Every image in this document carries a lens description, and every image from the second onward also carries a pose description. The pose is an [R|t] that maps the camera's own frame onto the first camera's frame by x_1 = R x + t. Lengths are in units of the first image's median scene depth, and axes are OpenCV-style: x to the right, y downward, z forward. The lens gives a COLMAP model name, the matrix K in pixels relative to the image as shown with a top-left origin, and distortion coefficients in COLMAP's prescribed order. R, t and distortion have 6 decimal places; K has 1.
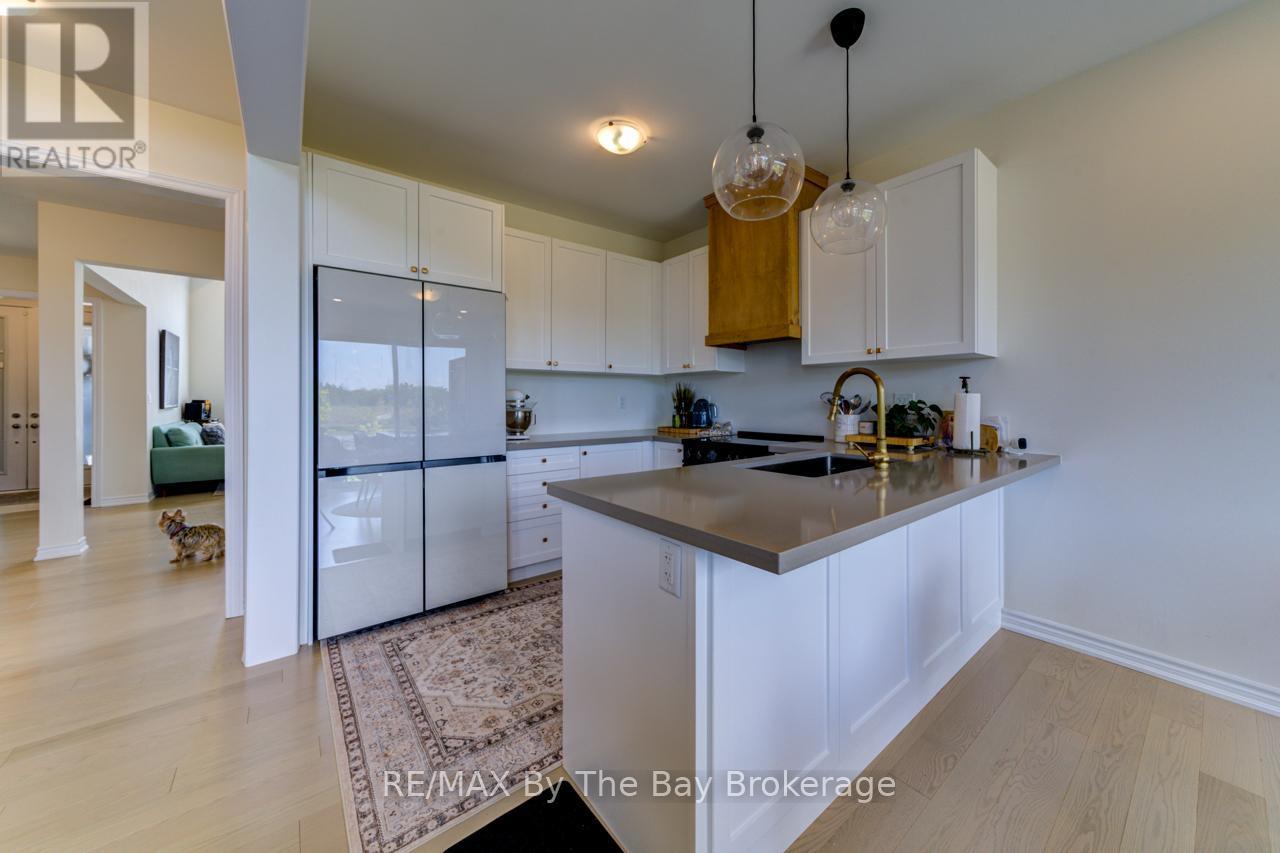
lens RADIAL K [[460.2, 0, 673.1], [0, 460.2, 388.6], [0, 0, 1]] dist [0.001091, 0.000236]
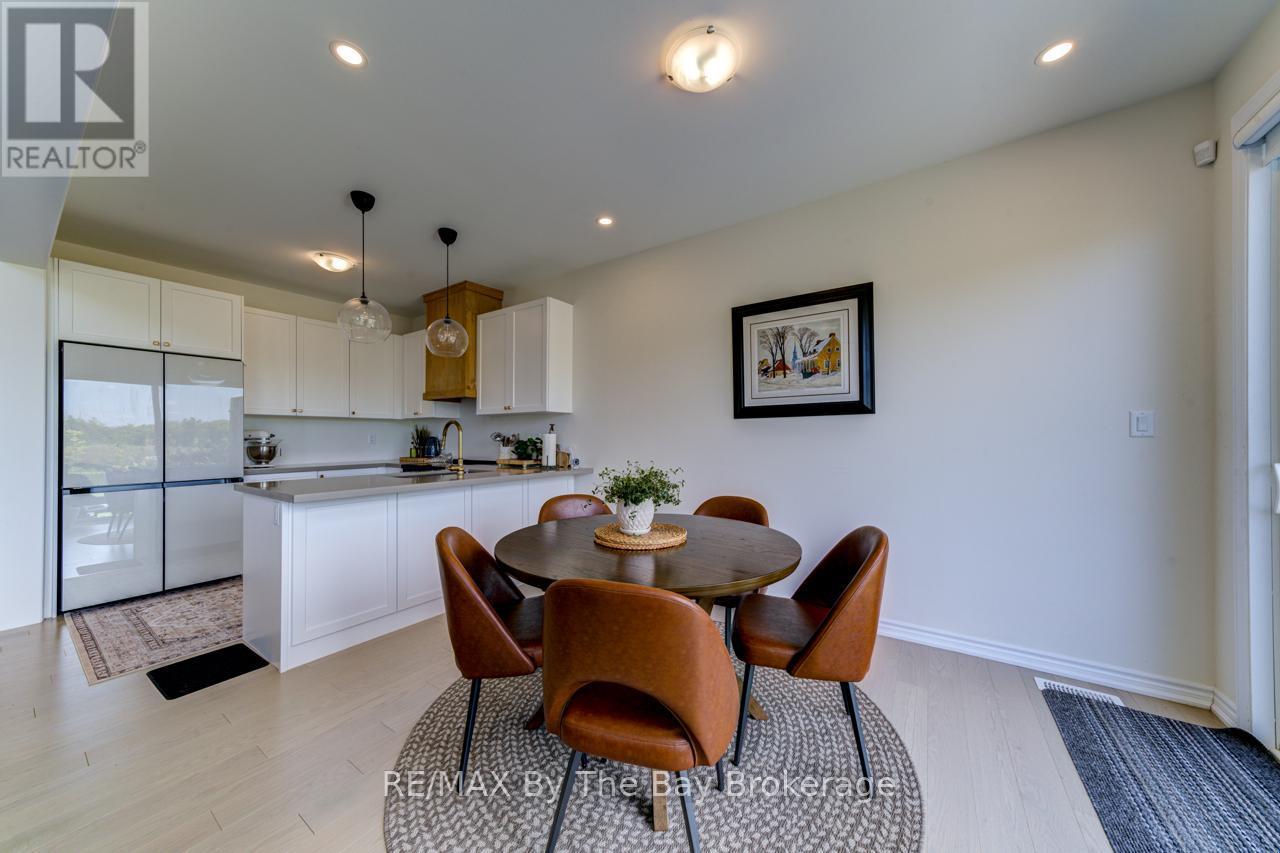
lens RADIAL K [[428.8, 0, 640.0], [0, 428.8, 426.5], [0, 0, 1]] dist [0.000411, 0.000109]
pose [[0.961285, 0.005379, 0.275503, 0.442219], [-0.005423, 0.999985, -0.000601, -0.015886], [-0.275502, -0.000916, 0.961300, -0.587625]]
